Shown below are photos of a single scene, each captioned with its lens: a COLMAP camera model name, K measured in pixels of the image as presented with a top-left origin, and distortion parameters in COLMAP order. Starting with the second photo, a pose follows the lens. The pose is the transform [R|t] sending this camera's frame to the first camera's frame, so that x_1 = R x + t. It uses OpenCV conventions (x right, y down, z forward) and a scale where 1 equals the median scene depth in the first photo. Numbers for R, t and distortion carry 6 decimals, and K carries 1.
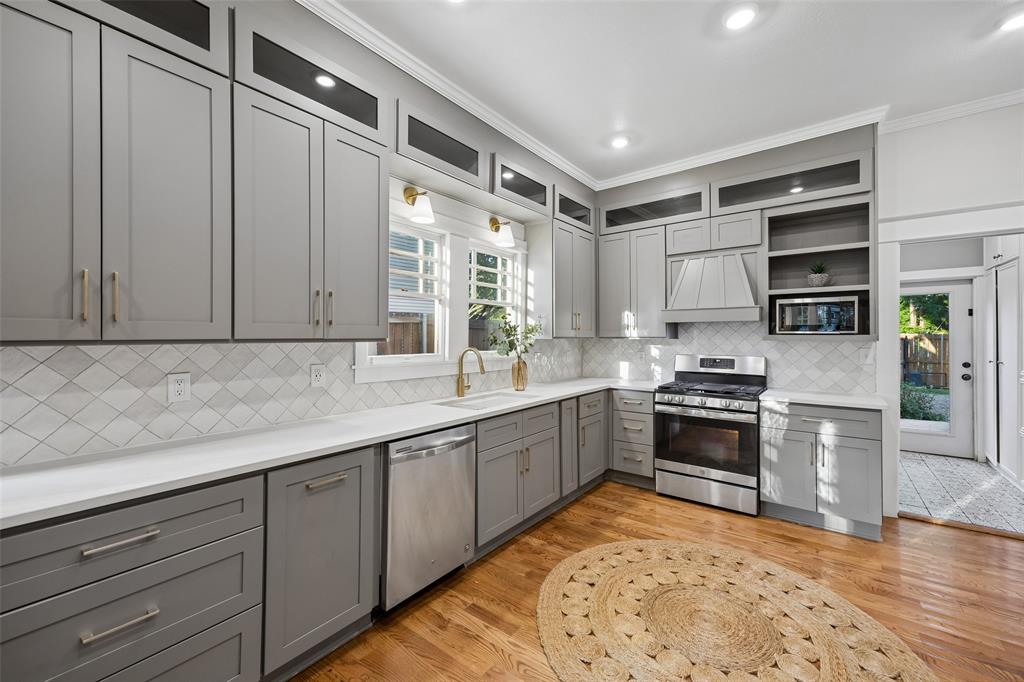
lens RADIAL K [[408.8, 0, 512.0], [0, 408.8, 337.4], [0, 0, 1]] dist [0.003338, 0.000254]
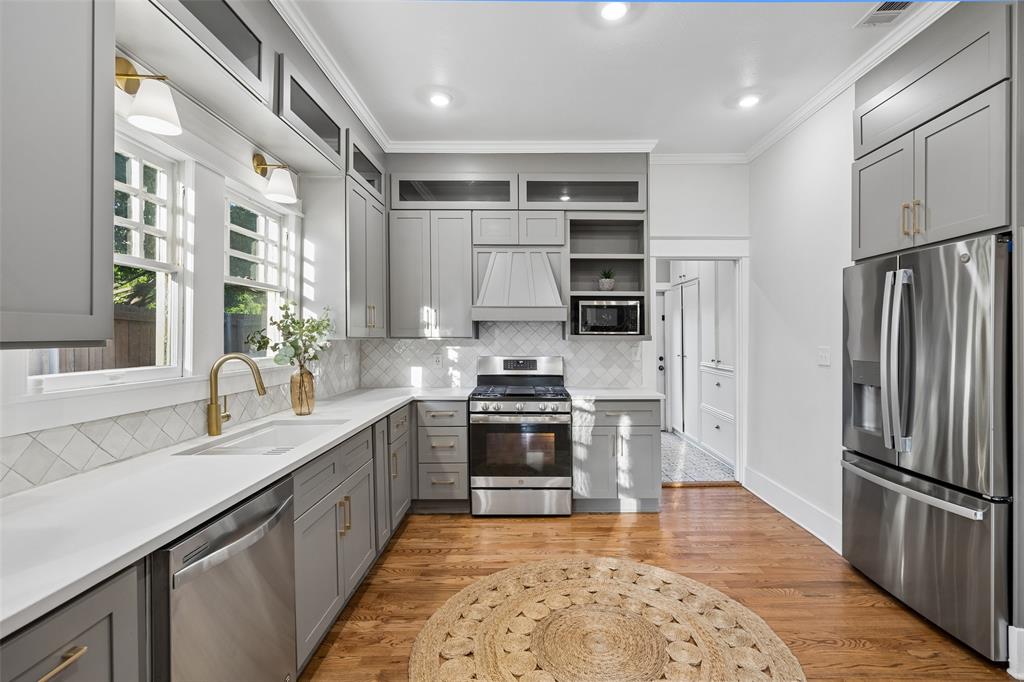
lens RADIAL K [[464.8, 0, 529.6], [0, 464.8, 340.2], [0, 0, 1]] dist [-0.002151, 0.000105]
pose [[0.785046, -0.003605, 0.619427, -0.171973], [-0.000990, 0.999974, 0.007073, -0.001455], [-0.619436, -0.006166, 0.785023, 0.156100]]
